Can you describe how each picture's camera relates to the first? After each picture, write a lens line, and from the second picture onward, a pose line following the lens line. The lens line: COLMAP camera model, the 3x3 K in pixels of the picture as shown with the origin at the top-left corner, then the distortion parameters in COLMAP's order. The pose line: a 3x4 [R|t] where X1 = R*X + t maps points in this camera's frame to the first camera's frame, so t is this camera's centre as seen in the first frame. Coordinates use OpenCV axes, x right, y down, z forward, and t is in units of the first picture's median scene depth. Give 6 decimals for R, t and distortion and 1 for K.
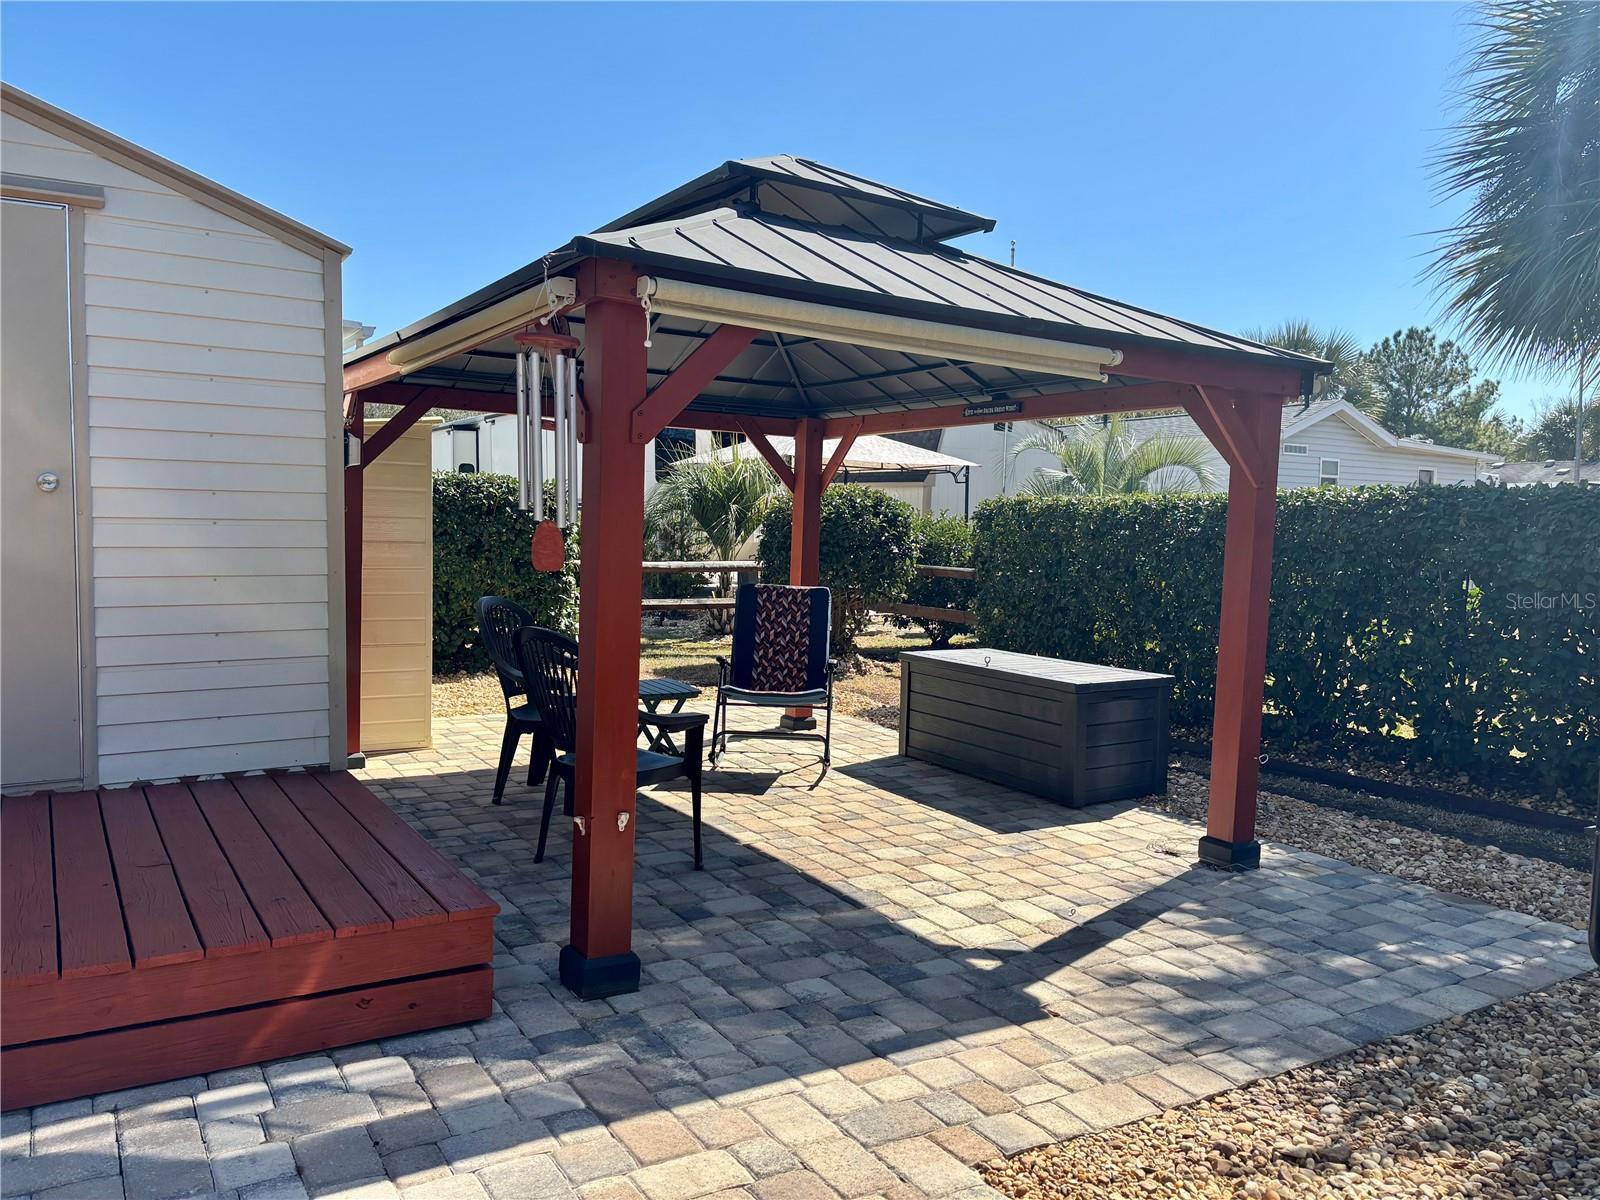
lens RADIAL K [[1271.3, 0, 801.8], [0, 1271.3, 668.4], [0, 0, 1]] dist [0.039659, -0.001222]
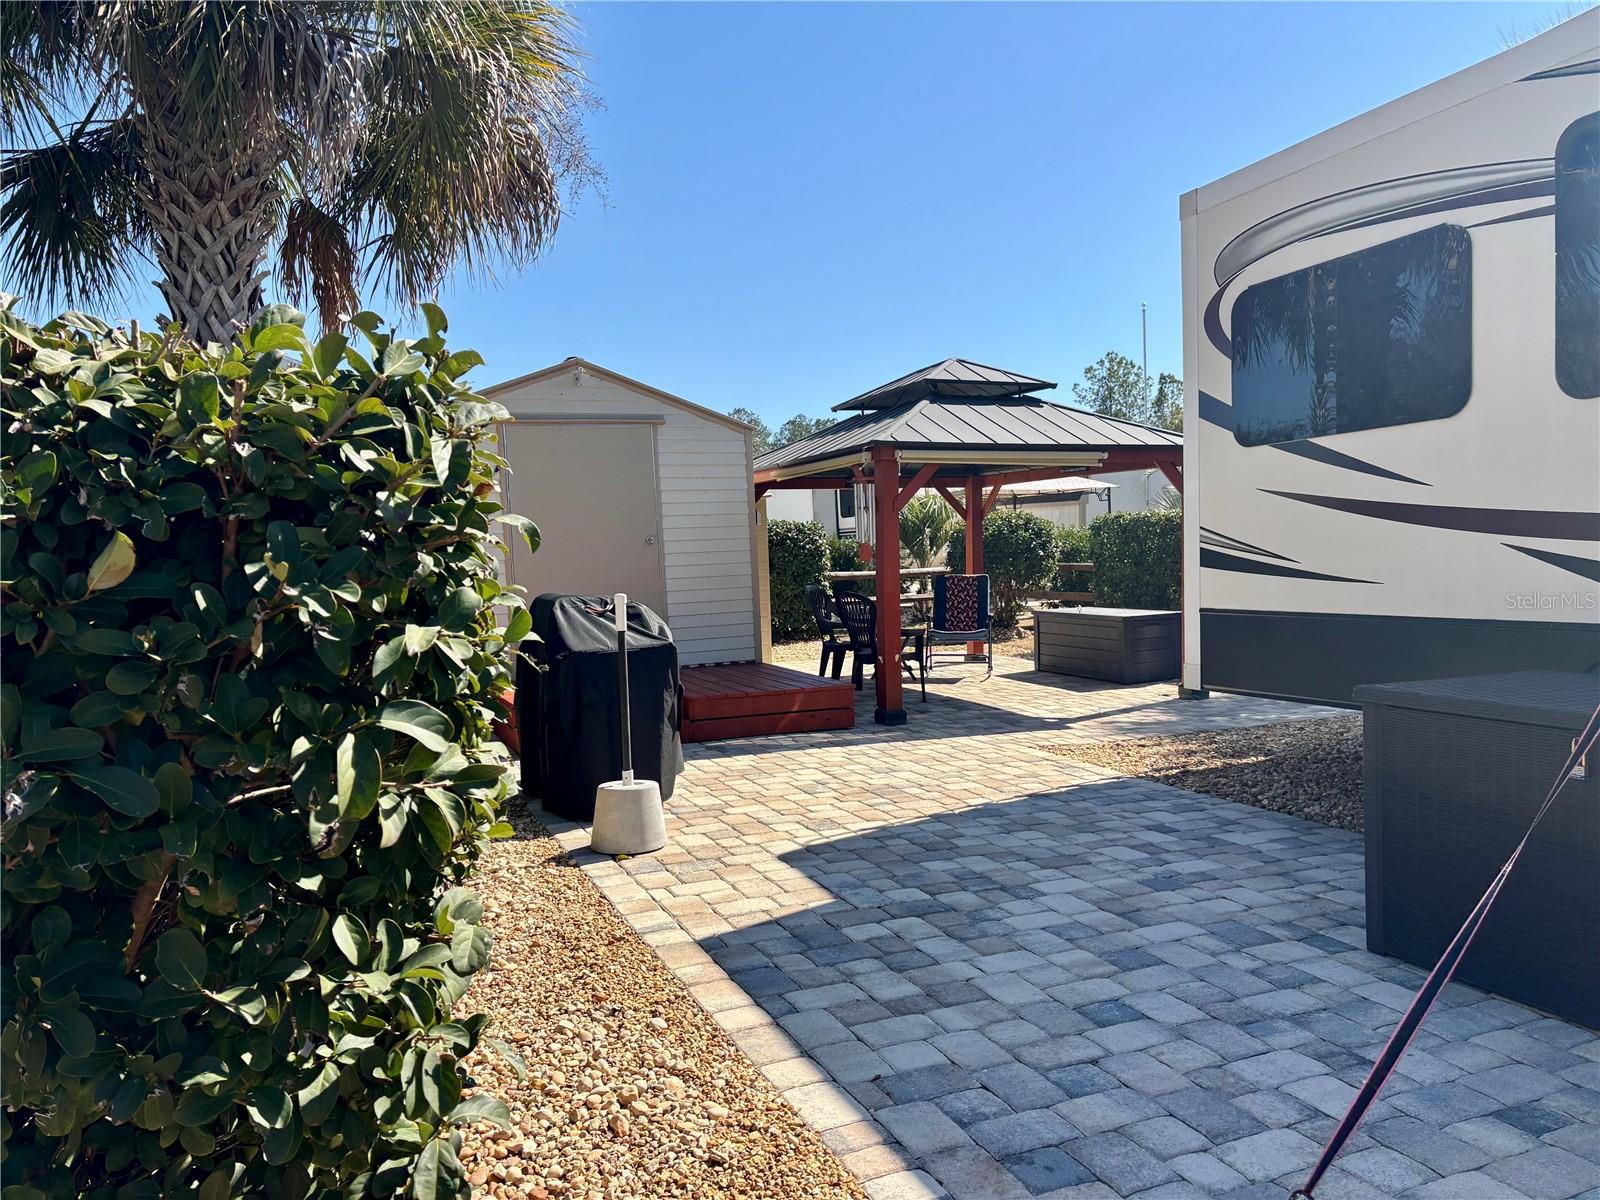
lens RADIAL K [[1215.2, 0, 804.7], [0, 1215.2, 597.5], [0, 0, 1]] dist [0.045136, -0.052093]
pose [[0.987251, -0.049490, -0.151285, 0.030803], [0.038741, 0.996565, -0.073193, 0.101115], [0.154387, 0.066399, 0.985777, -0.851494]]
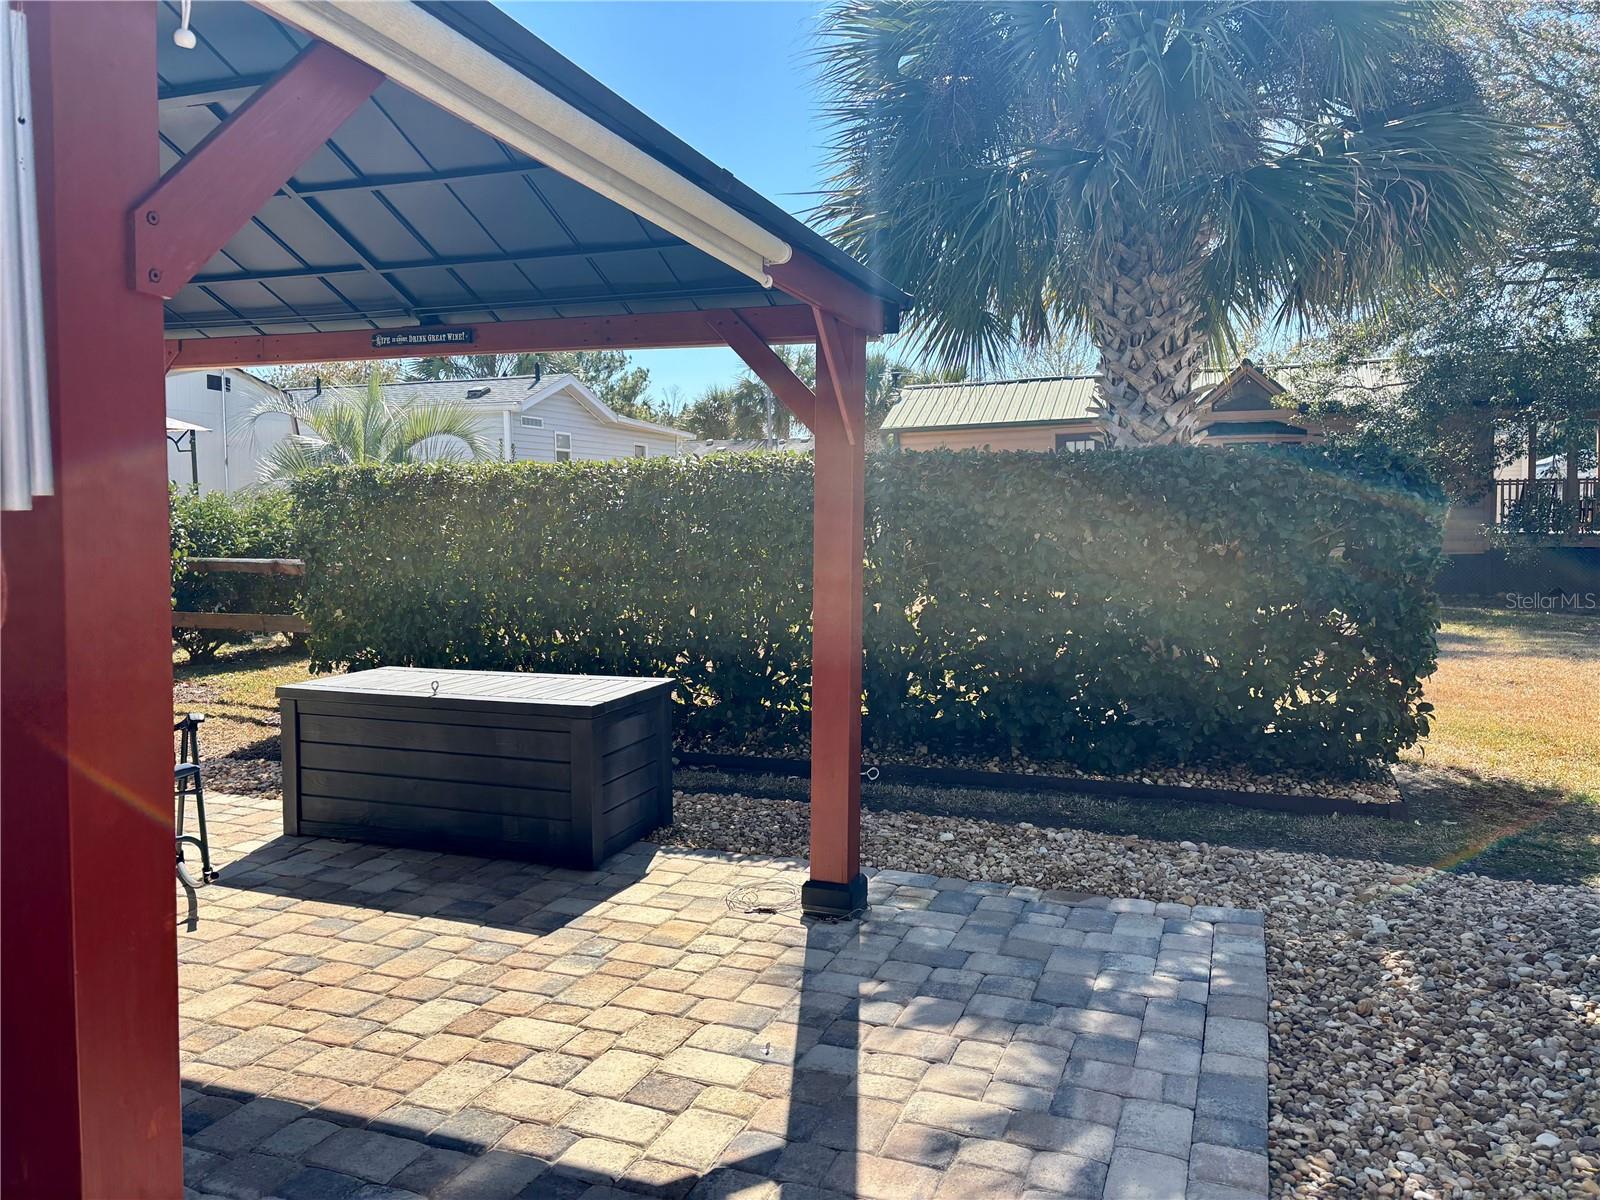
lens RADIAL K [[1212.5, 0, 790.3], [0, 1212.5, 607.6], [0, 0, 1]] dist [0.070429, -0.067271]
pose [[0.776972, -0.077093, 0.624797, -0.145873], [0.093464, 0.995601, 0.006618, -0.041932], [-0.622559, 0.053254, 0.780759, 0.384722]]
